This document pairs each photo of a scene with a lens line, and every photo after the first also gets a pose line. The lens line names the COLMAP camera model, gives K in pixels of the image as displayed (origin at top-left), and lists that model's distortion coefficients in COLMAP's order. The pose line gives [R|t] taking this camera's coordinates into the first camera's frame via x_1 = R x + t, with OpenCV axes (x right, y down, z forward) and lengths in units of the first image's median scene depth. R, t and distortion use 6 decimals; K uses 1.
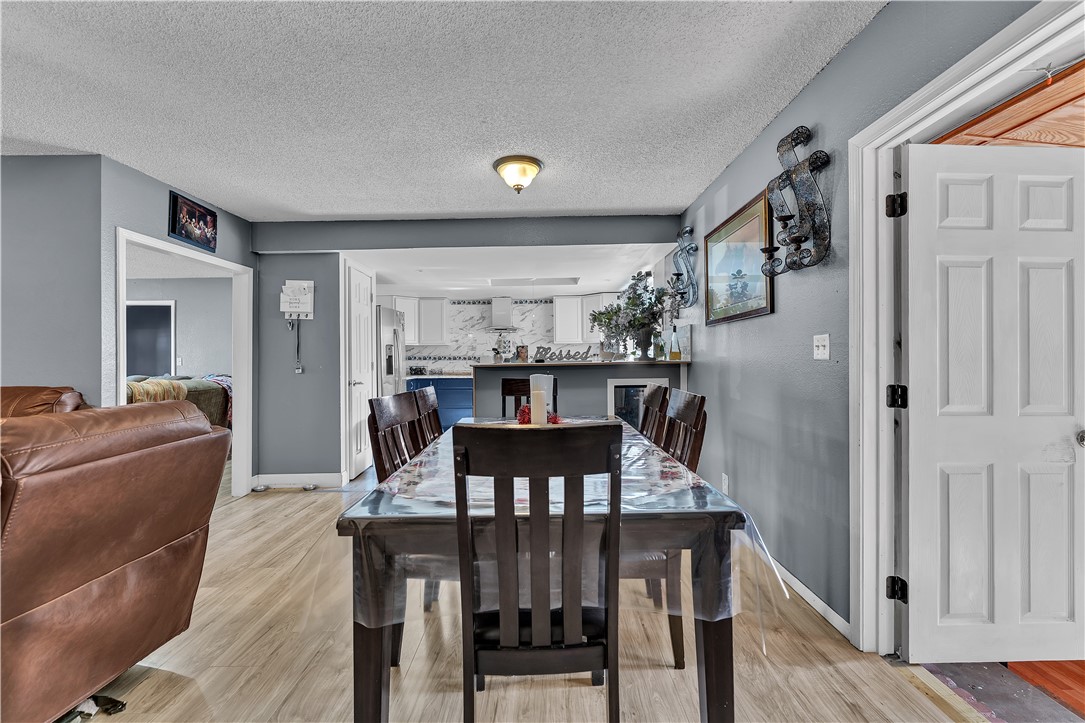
lens RADIAL K [[440.8, 0, 547.2], [0, 440.8, 345.0], [0, 0, 1]] dist [0.000549, 0.000131]
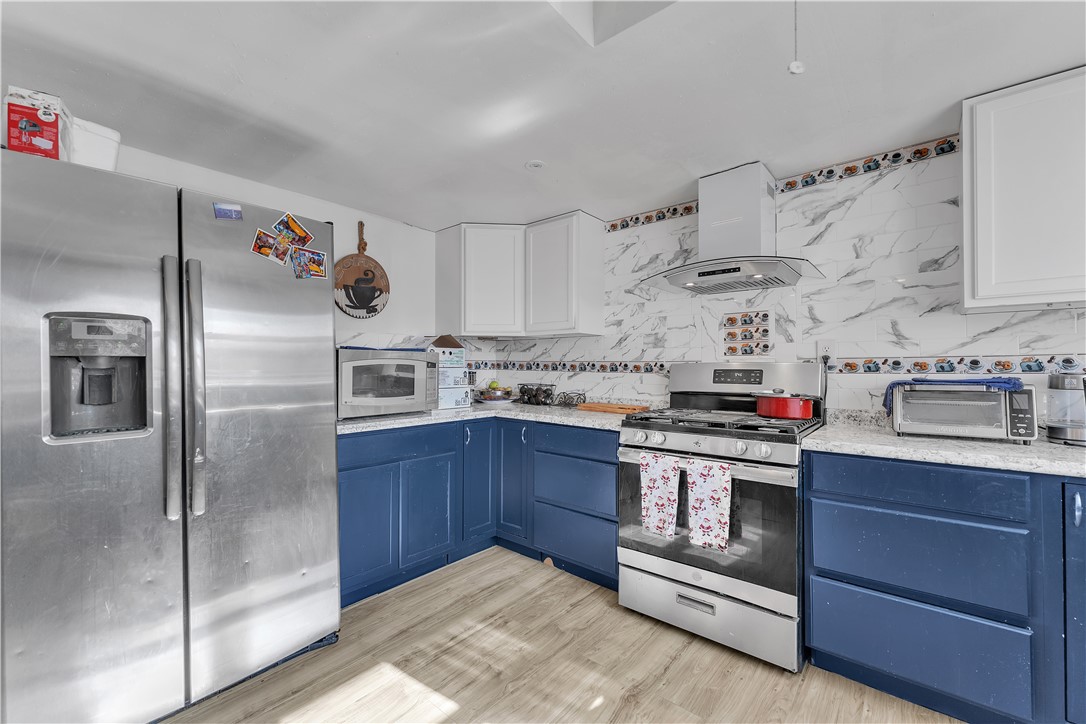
lens RADIAL K [[441.2, 0, 546.5], [0, 441.2, 363.6], [0, 0, 1]] dist [0.000549, 0.000131]
pose [[0.755879, 0.007391, -0.654670, 0.003038], [0.008051, 0.999756, 0.020583, 0.028484], [0.654662, -0.020829, 0.755635, 1.048118]]
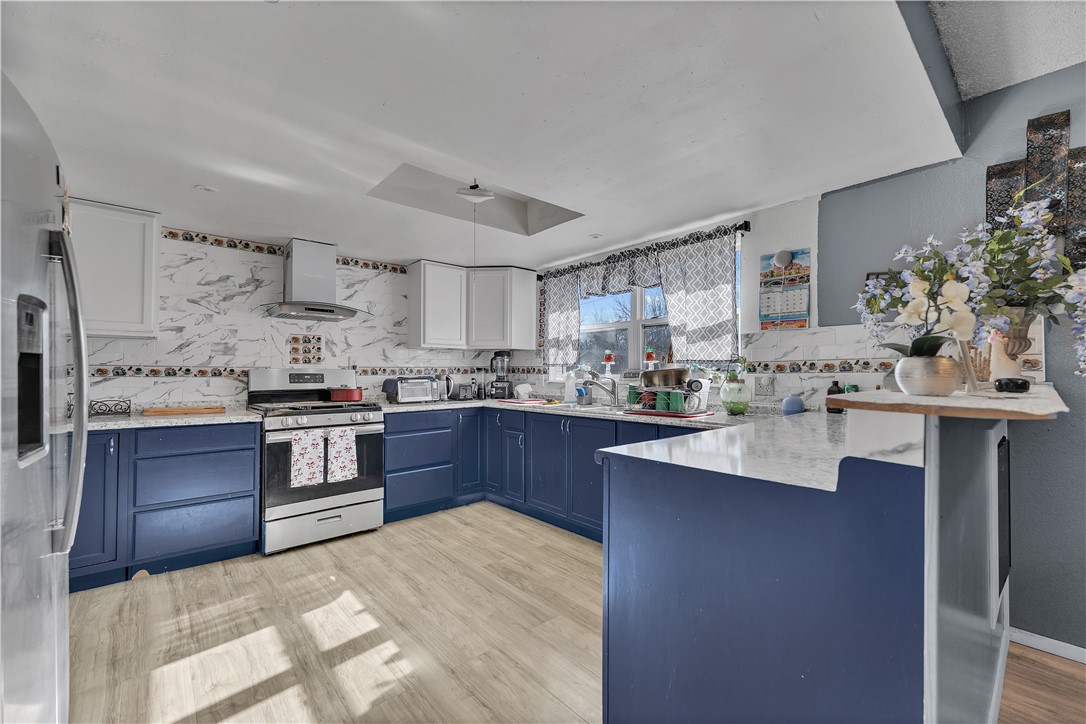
lens RADIAL K [[441.2, 0, 535.1], [0, 441.2, 363.3], [0, 0, 1]] dist [0.000549, 0.000131]
pose [[0.771911, 0.026570, 0.635175, -0.330827], [-0.027791, 0.999581, -0.008040, 0.025489], [-0.635123, -0.011446, 0.772327, 0.757080]]
